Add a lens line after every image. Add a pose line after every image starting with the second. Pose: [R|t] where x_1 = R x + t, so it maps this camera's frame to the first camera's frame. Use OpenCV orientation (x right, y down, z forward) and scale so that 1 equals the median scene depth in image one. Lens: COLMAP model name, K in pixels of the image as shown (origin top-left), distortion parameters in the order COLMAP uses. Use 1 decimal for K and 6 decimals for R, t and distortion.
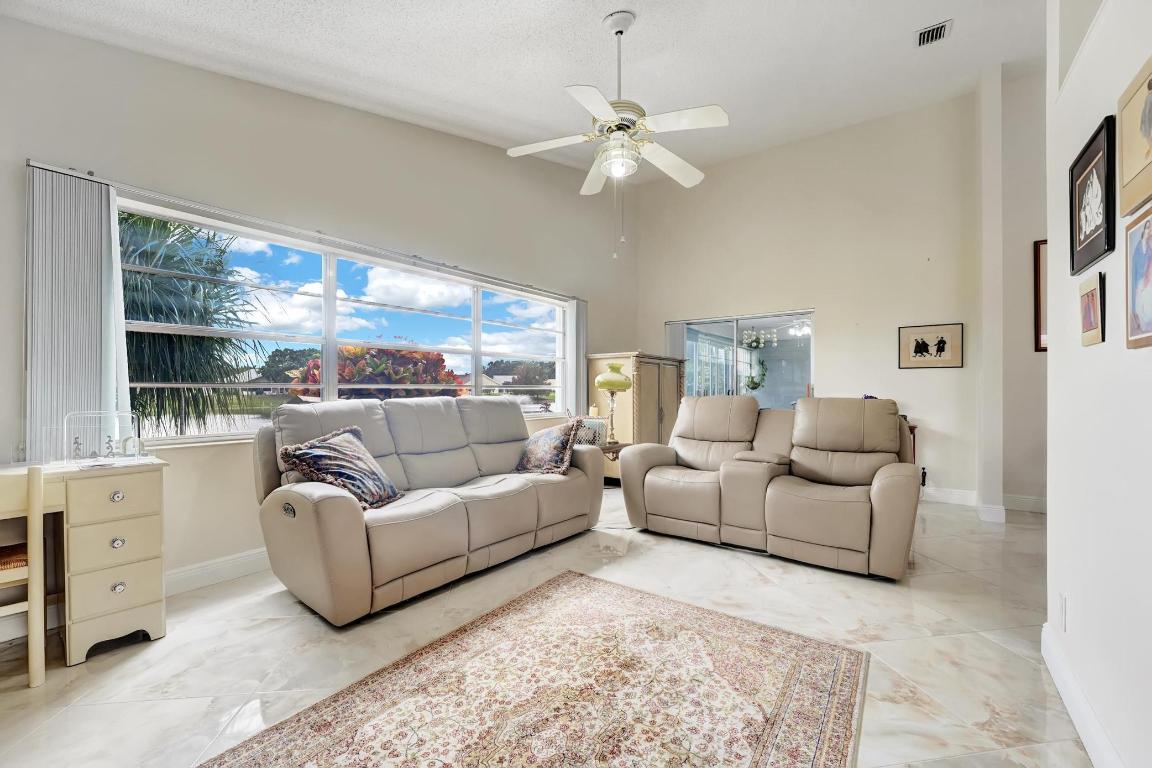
lens RADIAL K [[474.2, 0, 576.0], [0, 474.2, 384.0], [0, 0, 1]] dist [-0.000208, 0.000035]
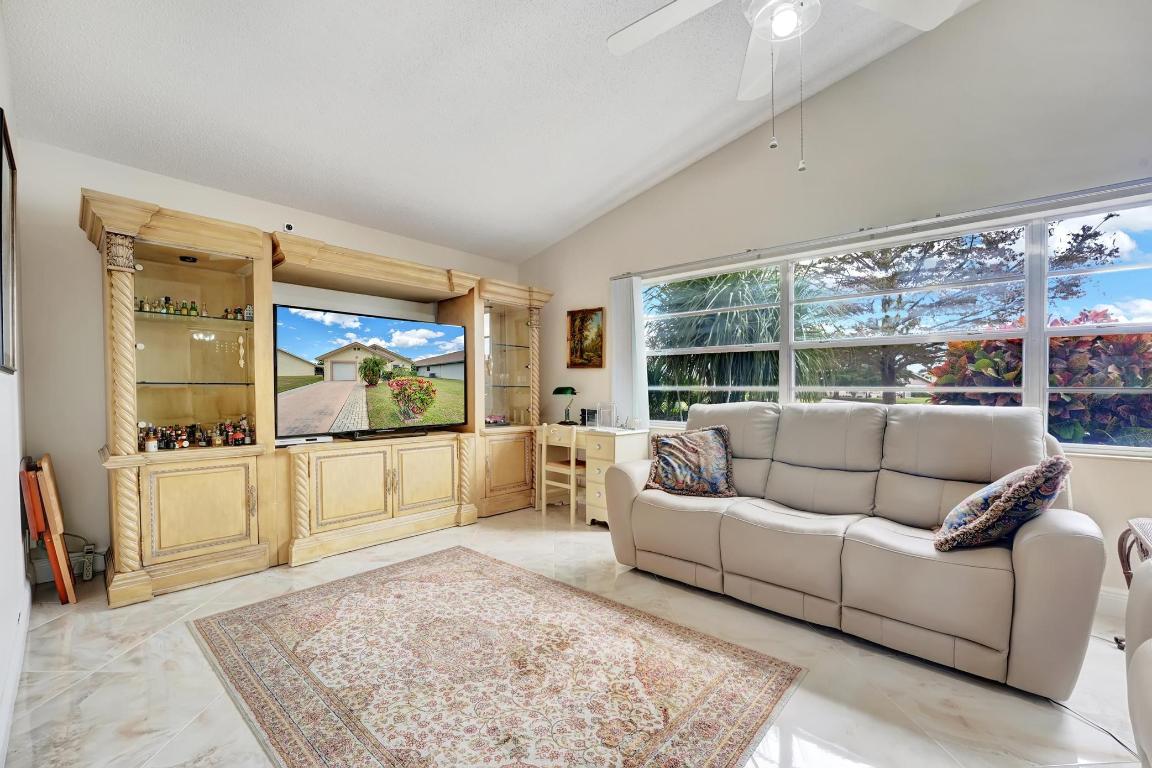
lens RADIAL K [[482.4, 0, 574.9], [0, 482.4, 400.4], [0, 0, 1]] dist [-0.016994, 0.000052]
pose [[-0.108414, 0.020107, -0.993902, 0.879626], [0.007518, 0.999783, 0.019406, 0.007311], [0.994077, -0.005368, -0.108542, 0.998135]]
